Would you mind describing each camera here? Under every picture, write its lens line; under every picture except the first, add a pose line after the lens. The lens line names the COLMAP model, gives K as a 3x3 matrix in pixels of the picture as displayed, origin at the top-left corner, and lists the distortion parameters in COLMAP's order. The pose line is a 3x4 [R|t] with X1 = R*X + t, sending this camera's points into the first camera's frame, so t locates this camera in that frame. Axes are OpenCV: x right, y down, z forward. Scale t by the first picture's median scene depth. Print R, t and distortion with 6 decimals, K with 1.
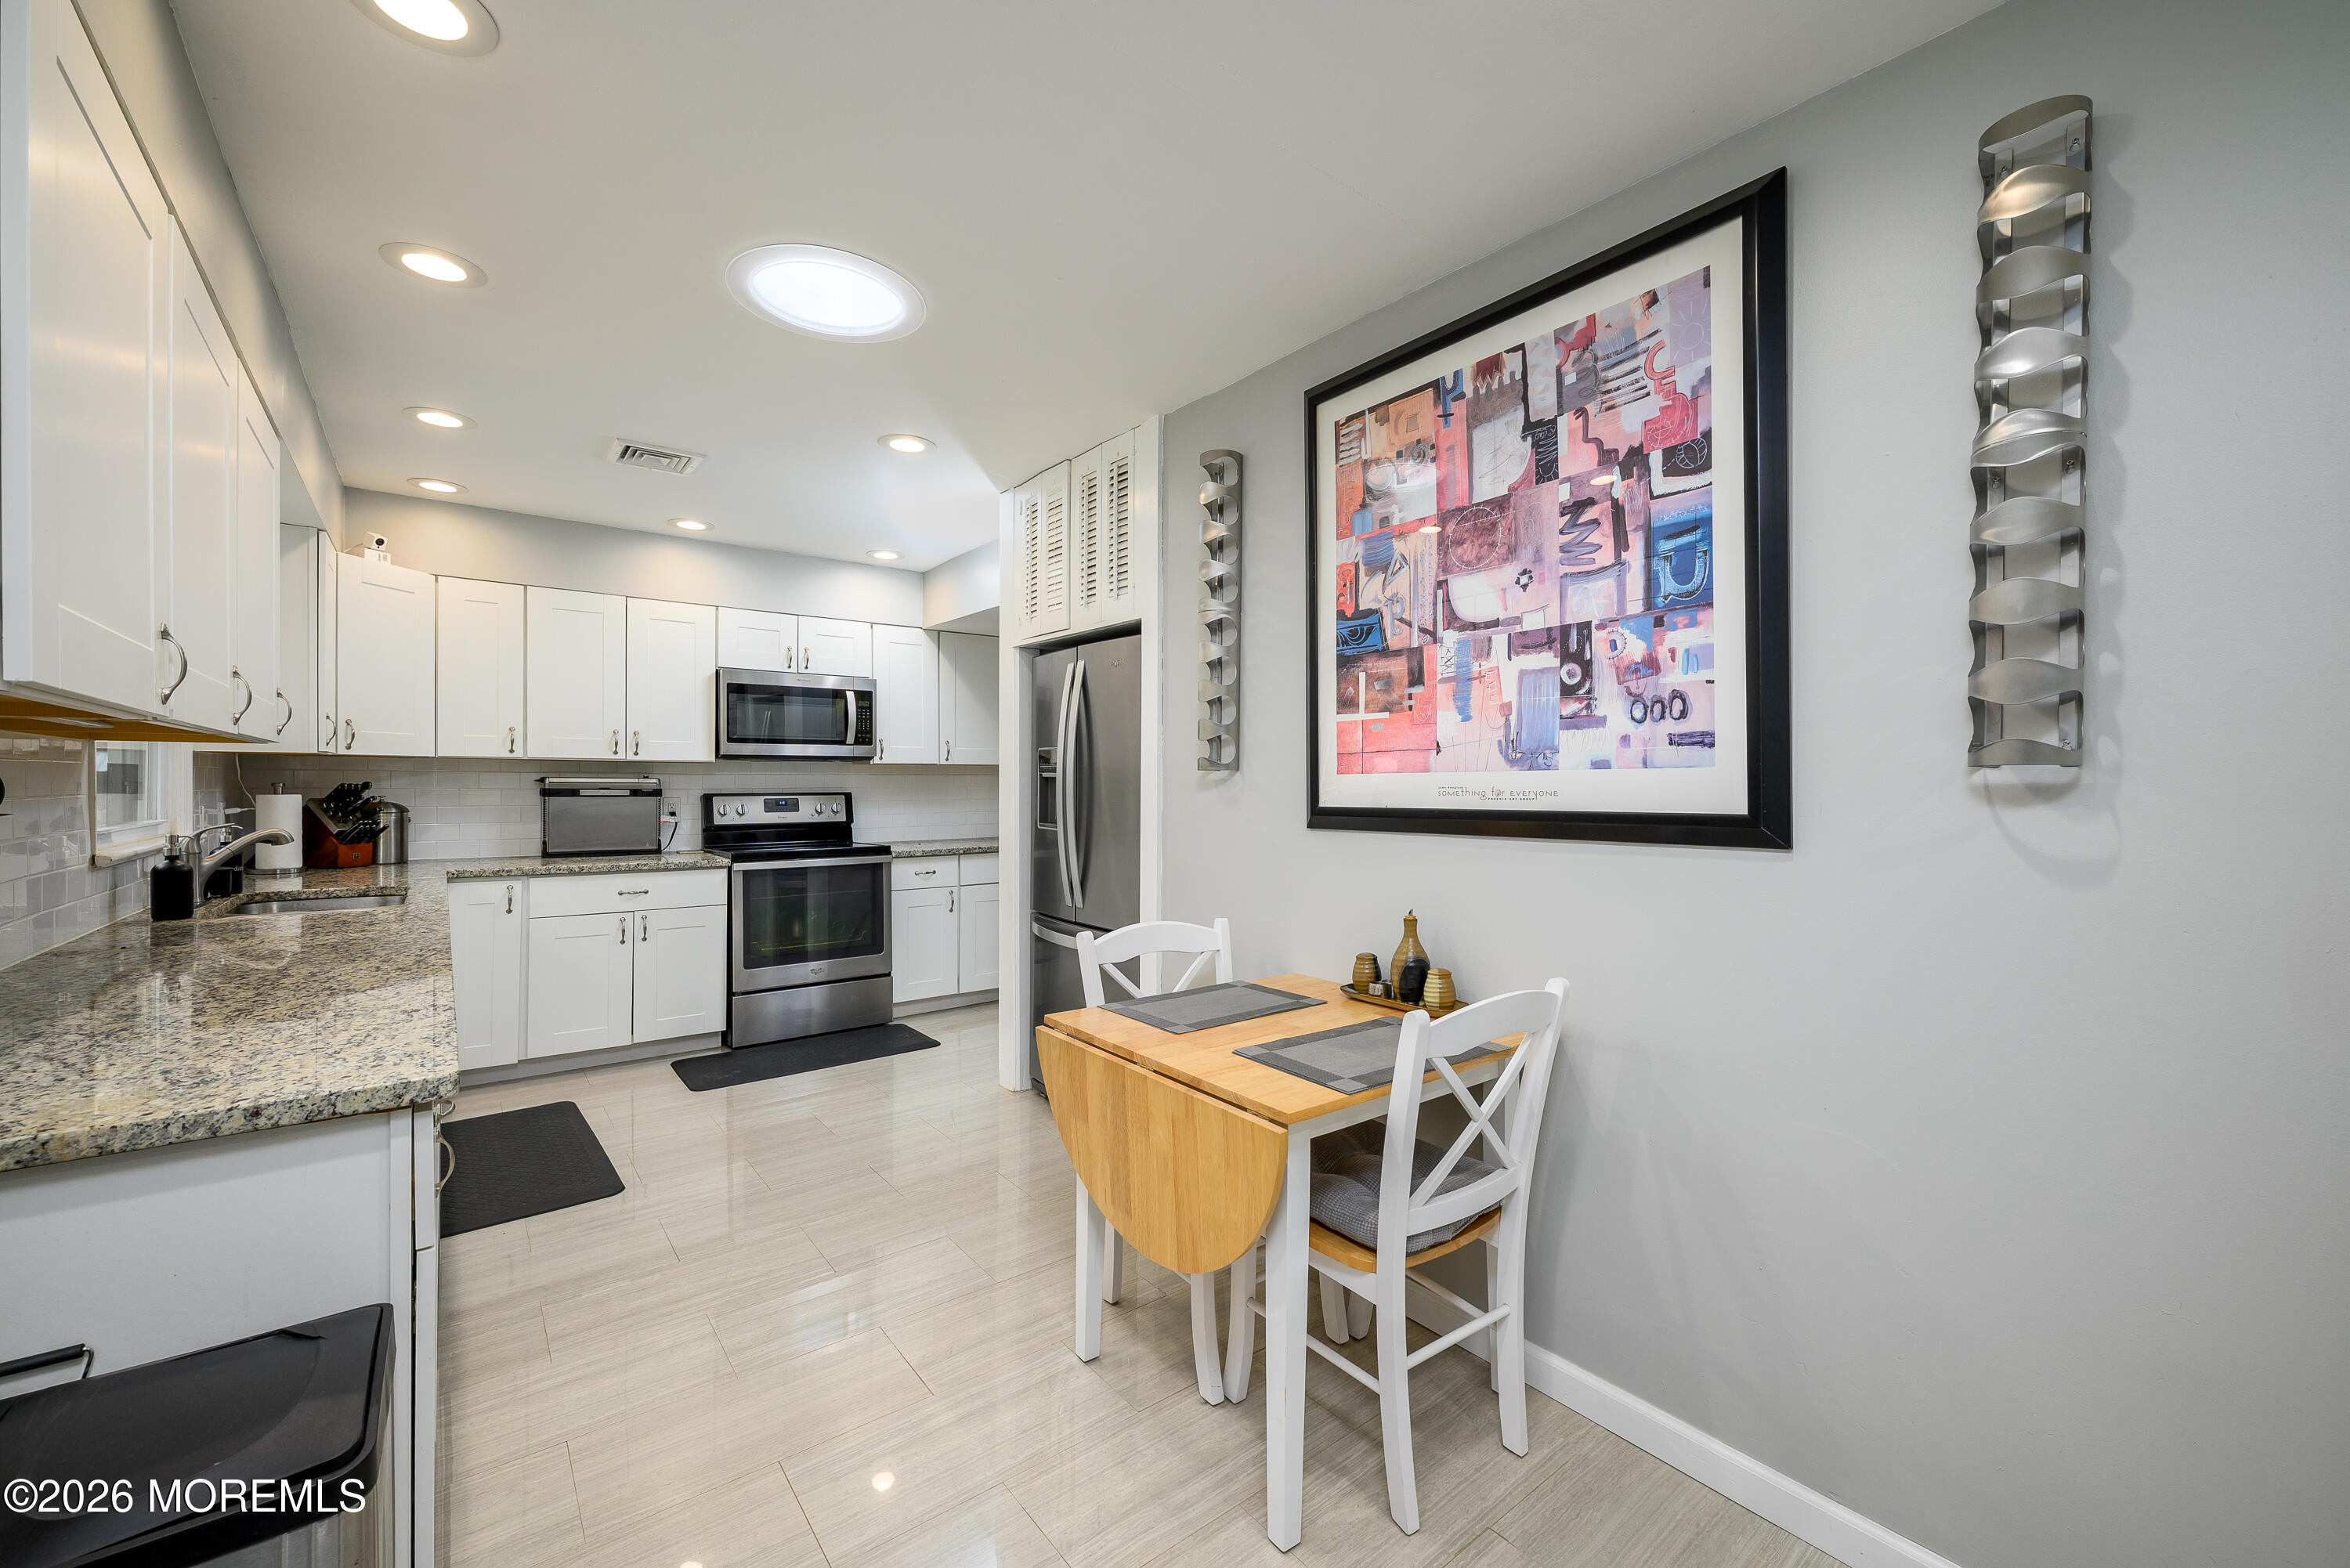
lens RADIAL K [[932.5, 0, 1180.4], [0, 932.5, 788.7], [0, 0, 1]] dist [-0.000067, -0.000078]
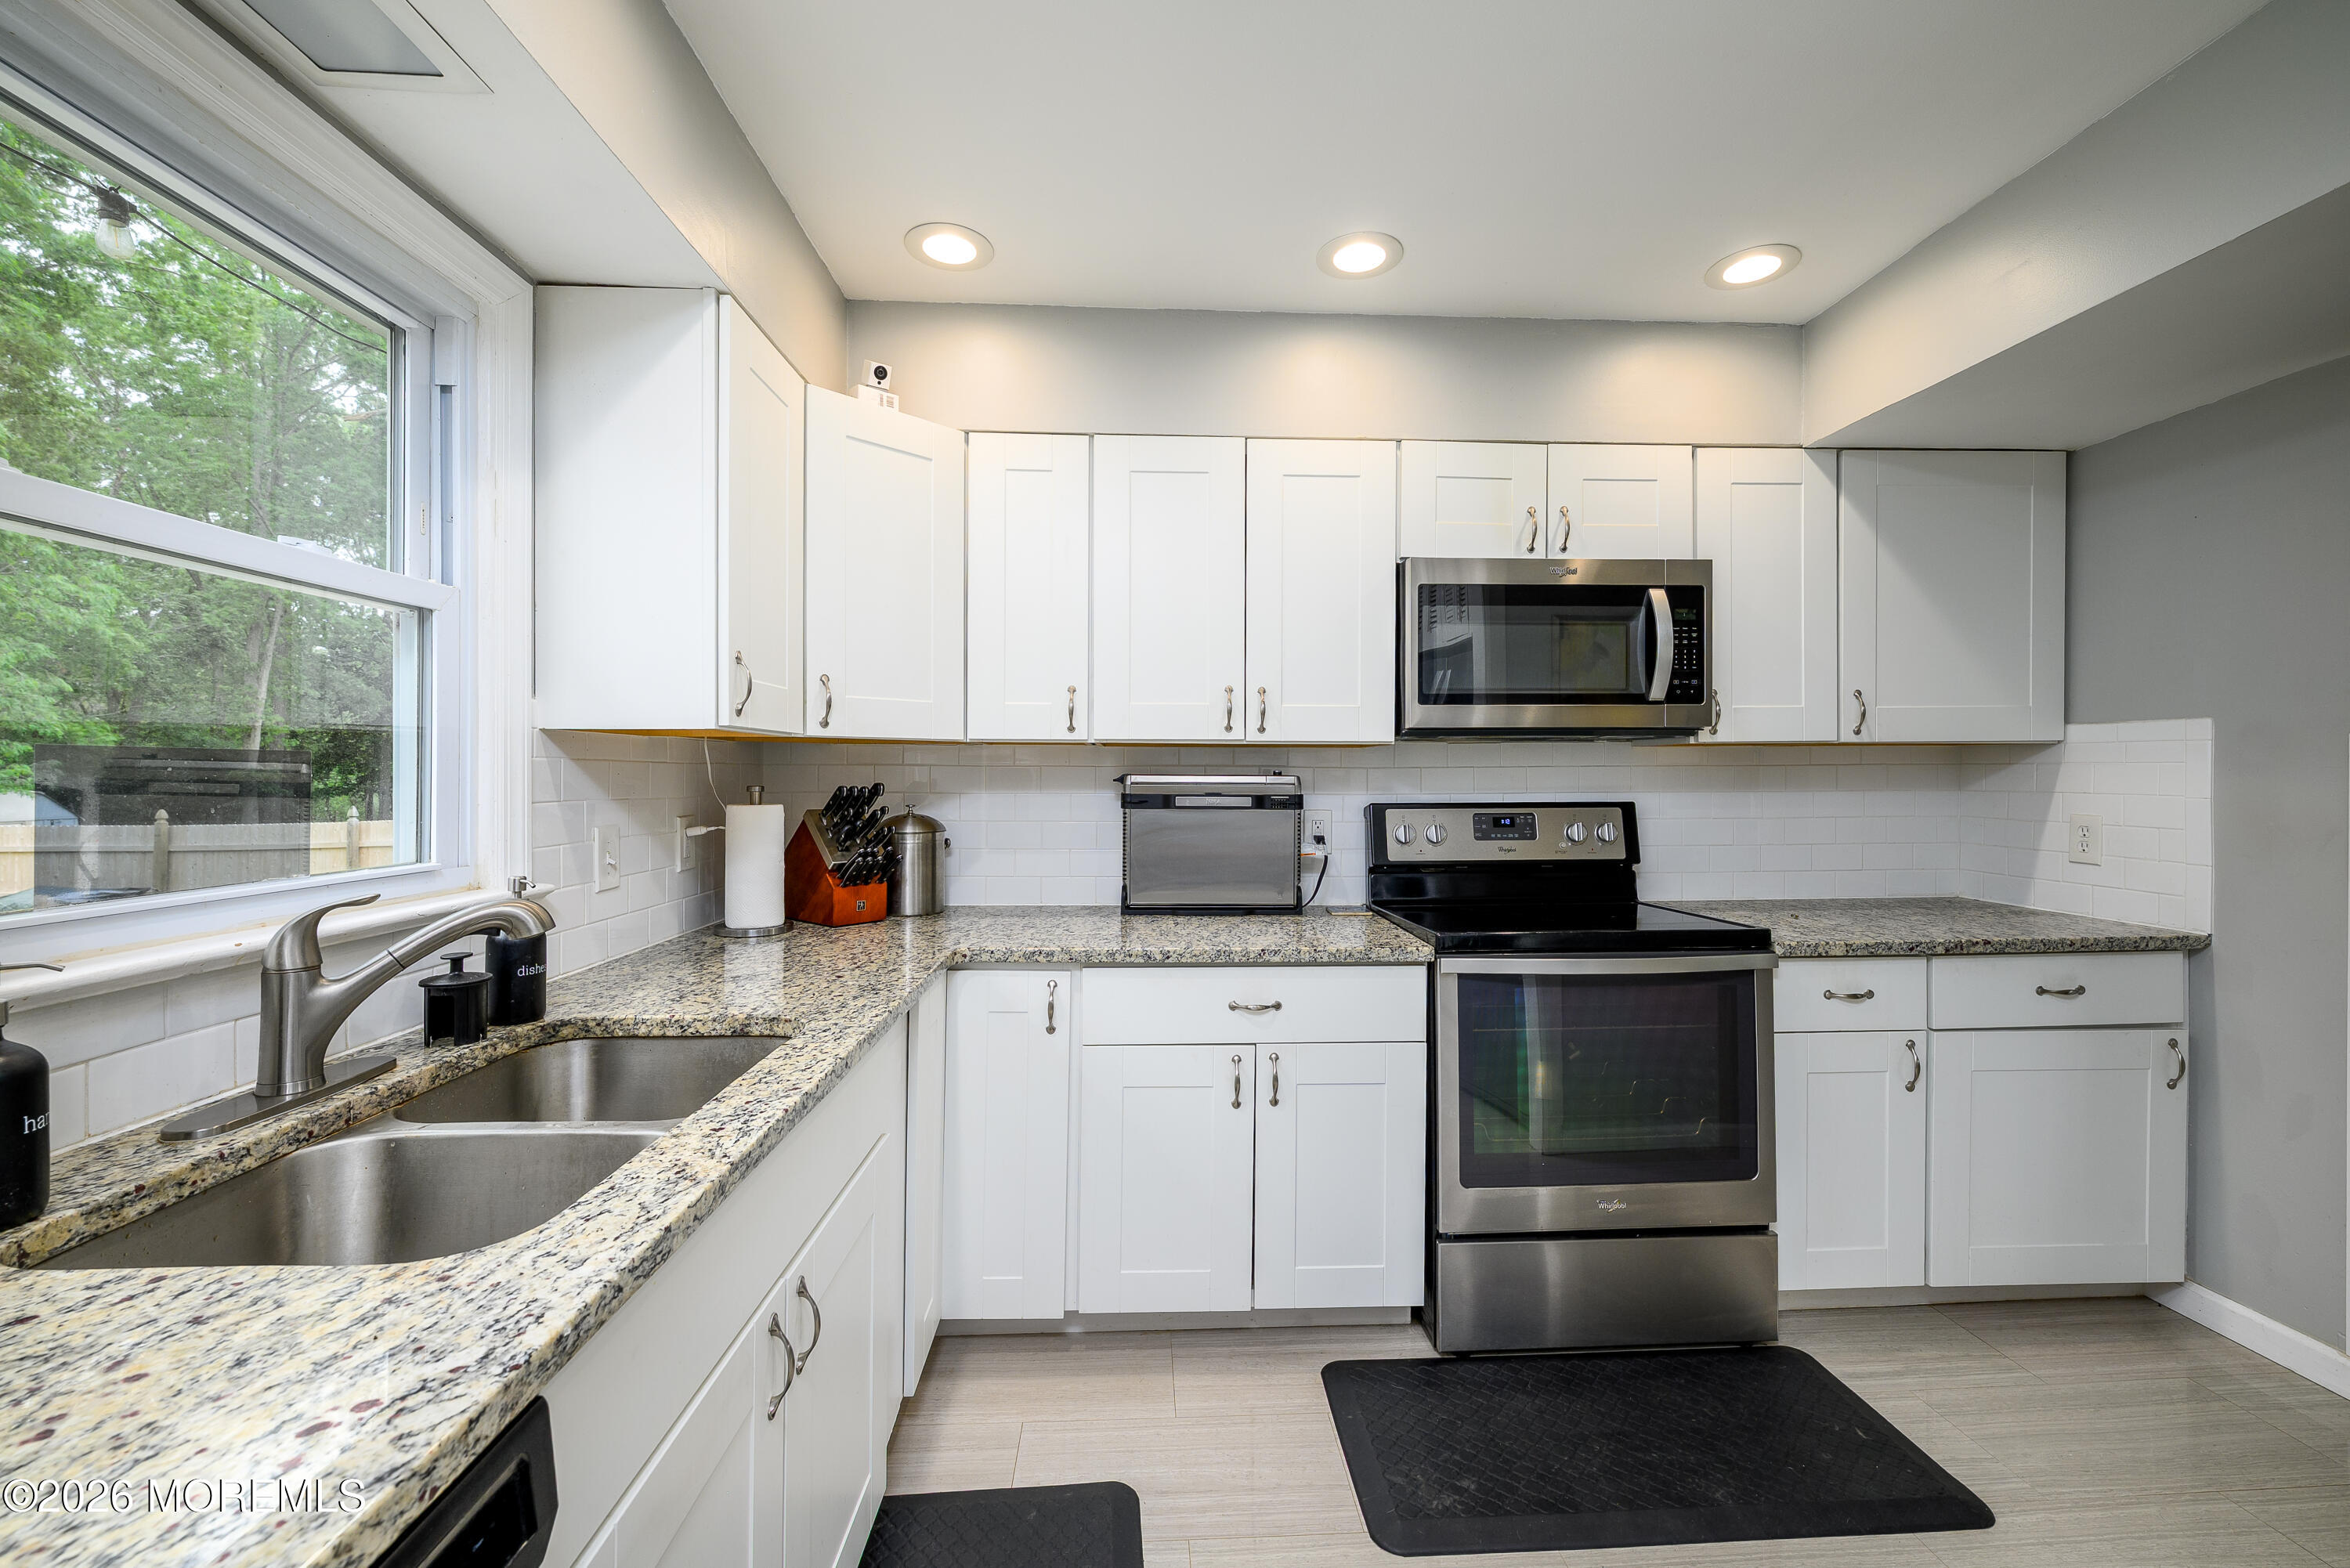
lens RADIAL K [[932.5, 0, 1180.4], [0, 932.5, 788.7], [0, 0, 1]] dist [-0.000067, -0.000078]
pose [[0.810493, 0.004663, -0.585730, -0.309037], [-0.001013, 0.999978, 0.006559, -0.007204], [0.585748, -0.004723, 0.810480, 0.540890]]
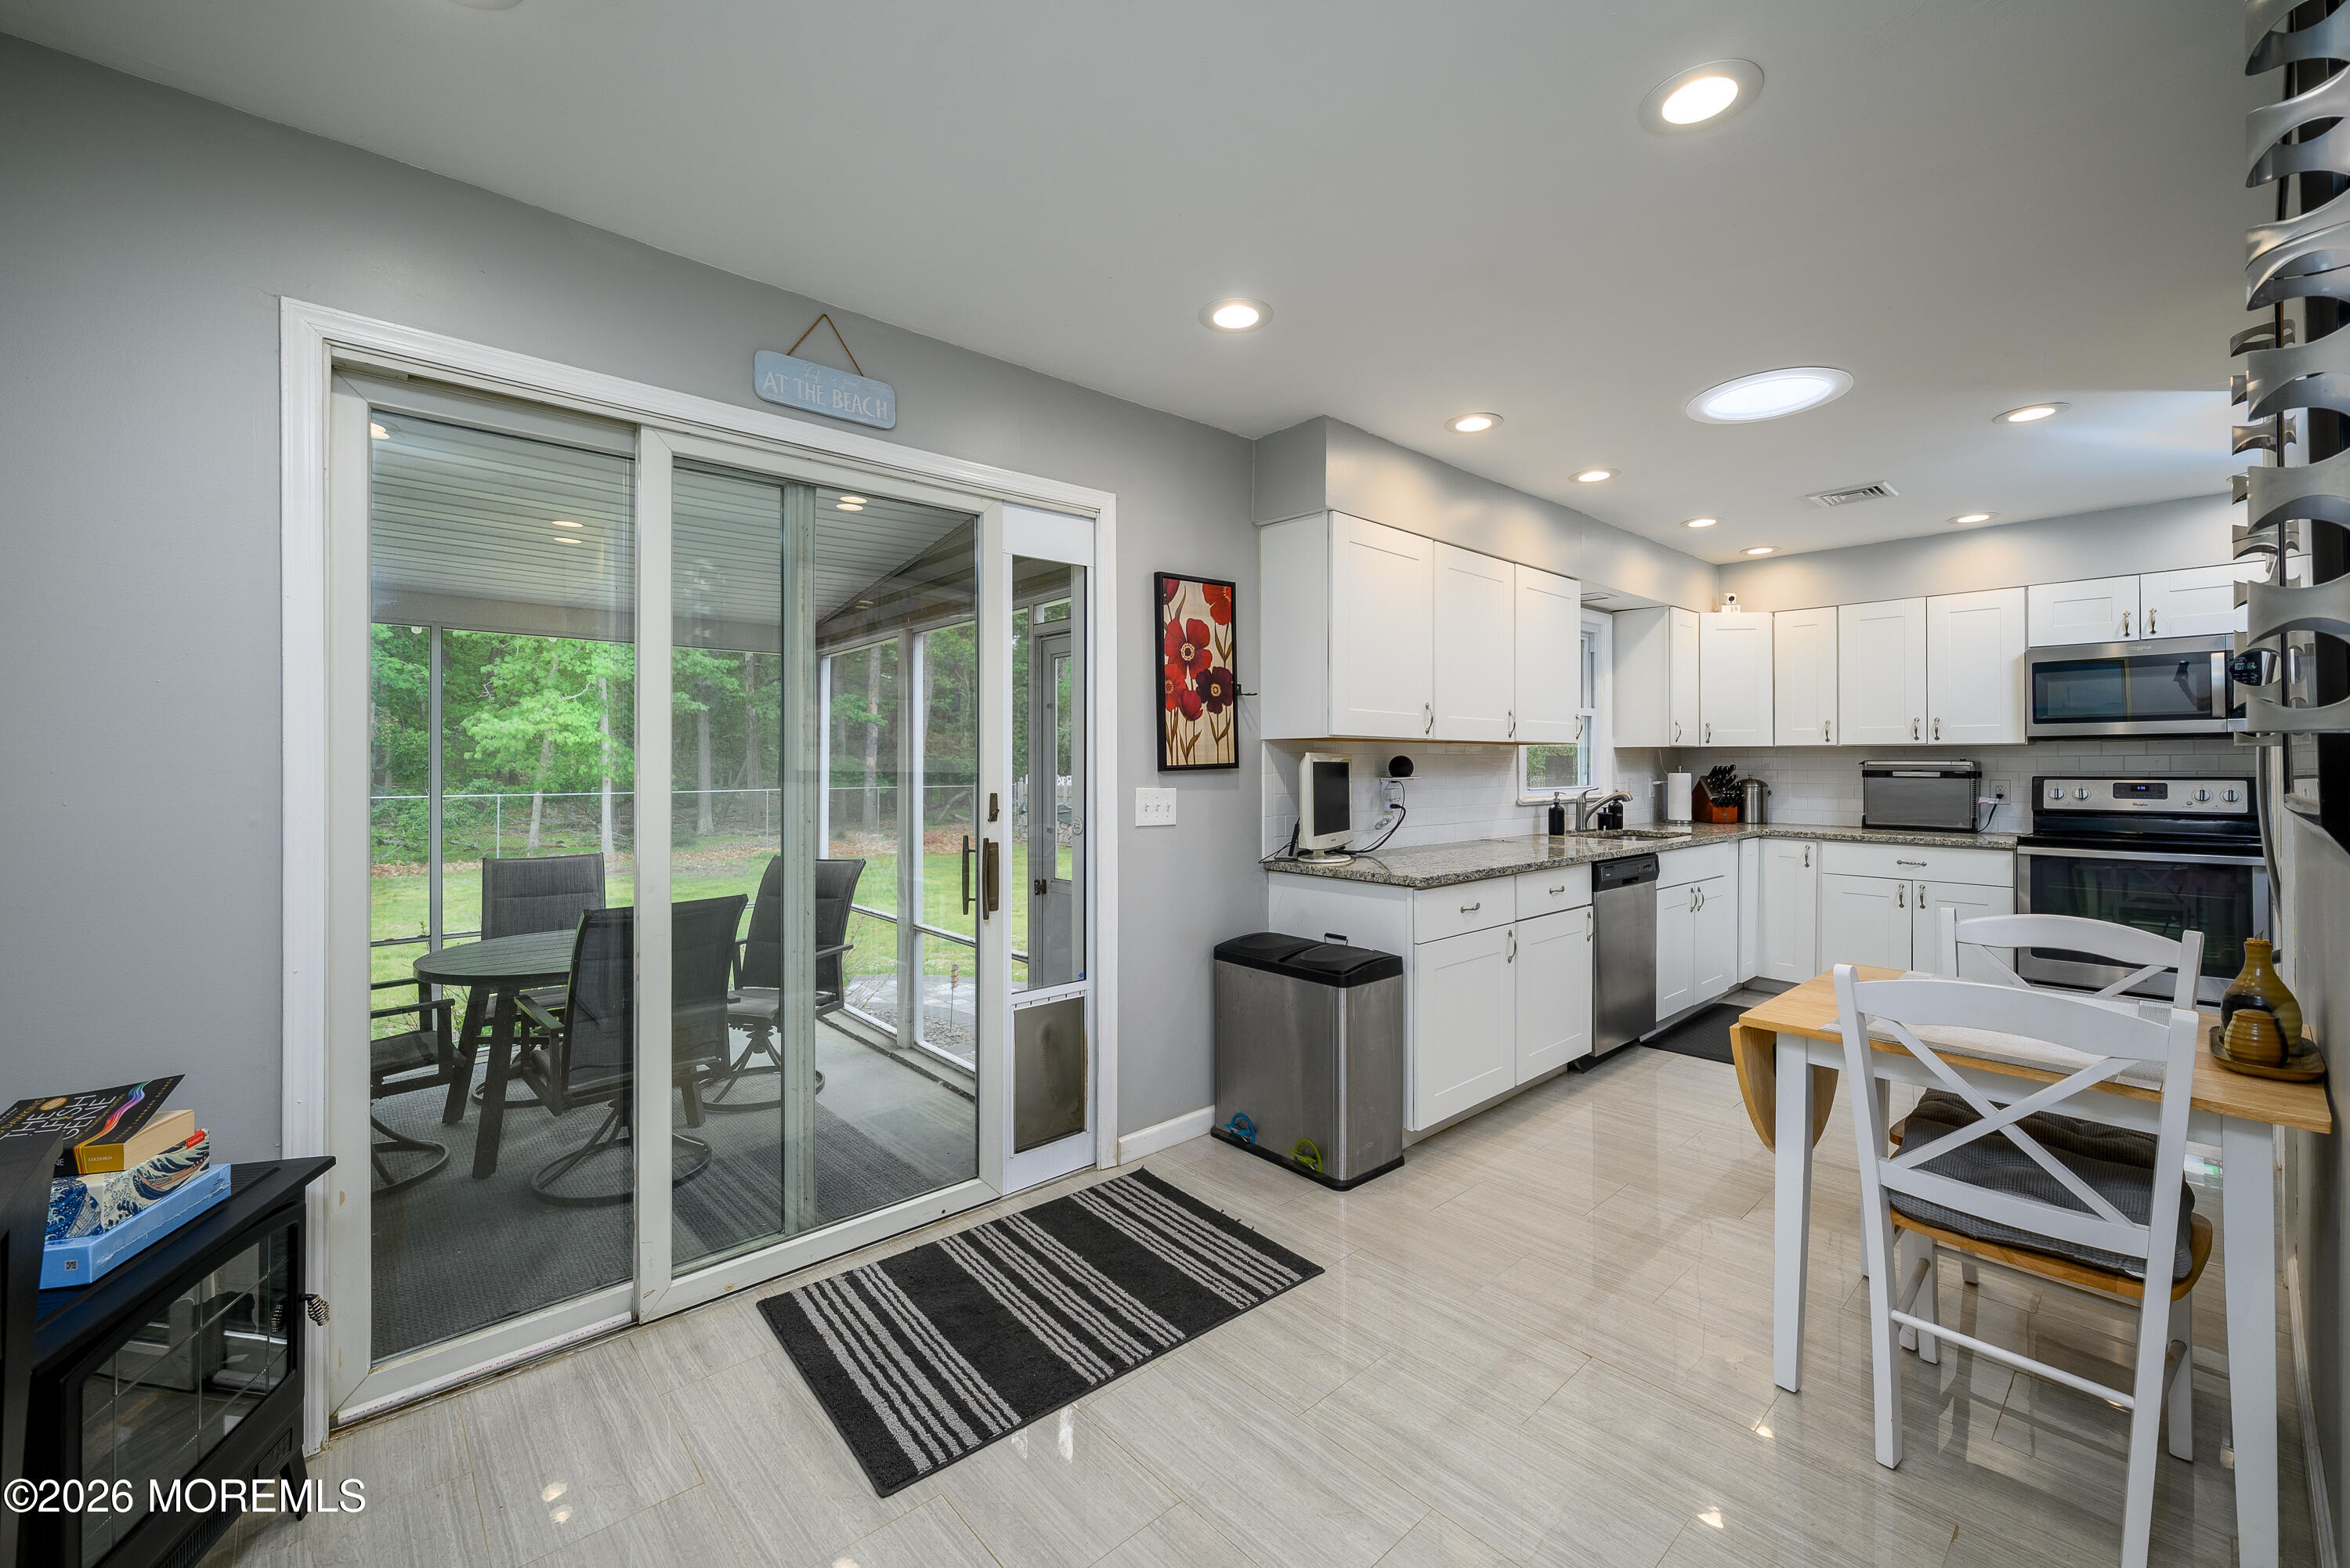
lens RADIAL K [[952.5, 0, 1173.4], [0, 952.5, 749.4], [0, 0, 1]] dist [0.001223, -0.000243]
pose [[0.054282, -0.019706, -0.998331, 0.482060], [-0.006077, 0.999780, -0.020065, 0.002986], [0.998507, 0.007156, 0.054151, 0.047680]]
